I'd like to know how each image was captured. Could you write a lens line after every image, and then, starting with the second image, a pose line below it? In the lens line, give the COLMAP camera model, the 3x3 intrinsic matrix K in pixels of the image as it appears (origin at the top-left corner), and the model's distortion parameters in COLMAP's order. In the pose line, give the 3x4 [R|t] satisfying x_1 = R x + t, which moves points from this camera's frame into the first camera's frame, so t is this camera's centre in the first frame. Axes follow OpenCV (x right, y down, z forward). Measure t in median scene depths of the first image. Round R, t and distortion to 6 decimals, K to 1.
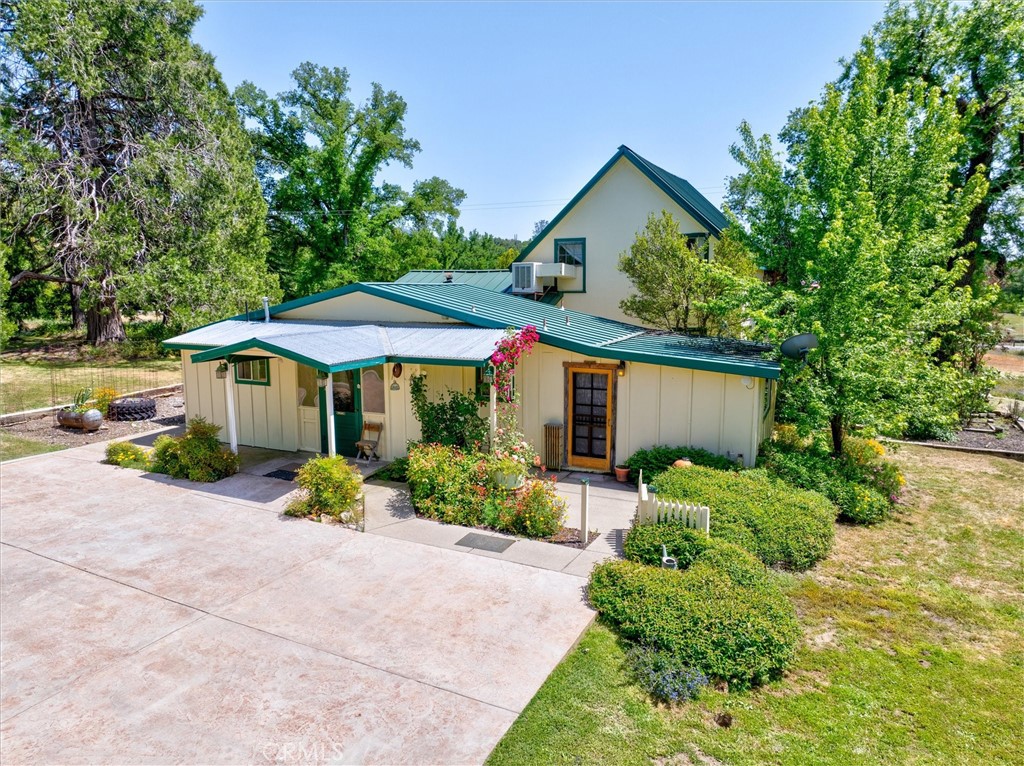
lens RADIAL K [[718.9, 0, 512.0], [0, 718.9, 383.0], [0, 0, 1]] dist [-0.063327, -0.000881]
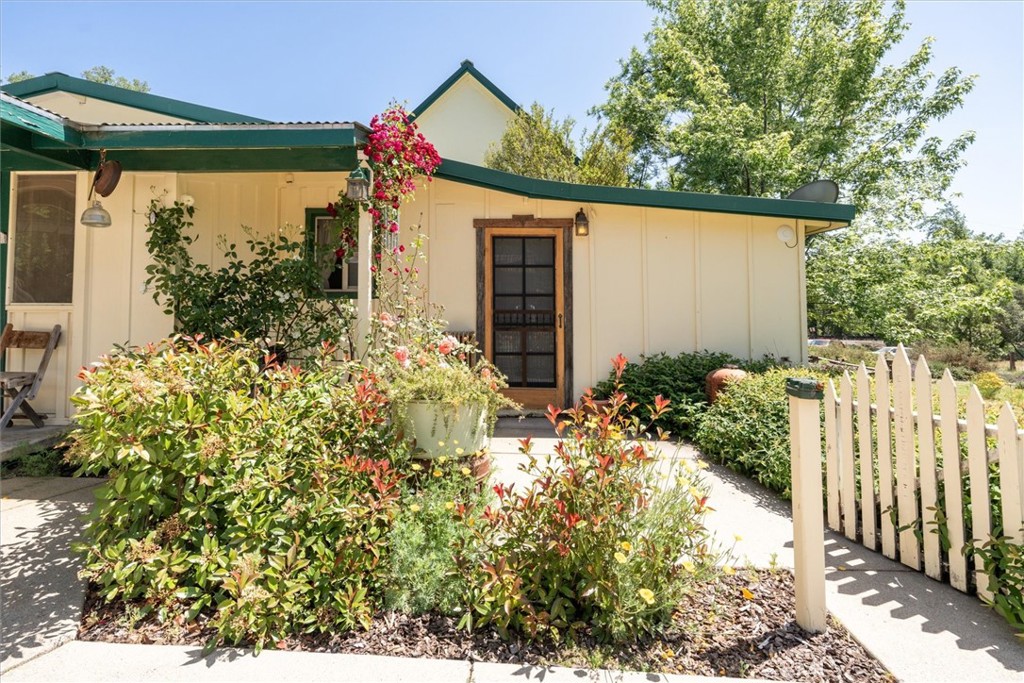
lens RADIAL K [[527.5, 0, 511.4], [0, 527.5, 269.2], [0, 0, 1]] dist [-0.014080, -0.000527]
pose [[0.928165, 0.016475, 0.371803, -0.060015], [0.059698, 0.979493, -0.192432, 0.098265], [-0.367349, 0.200805, 0.908148, 0.663934]]
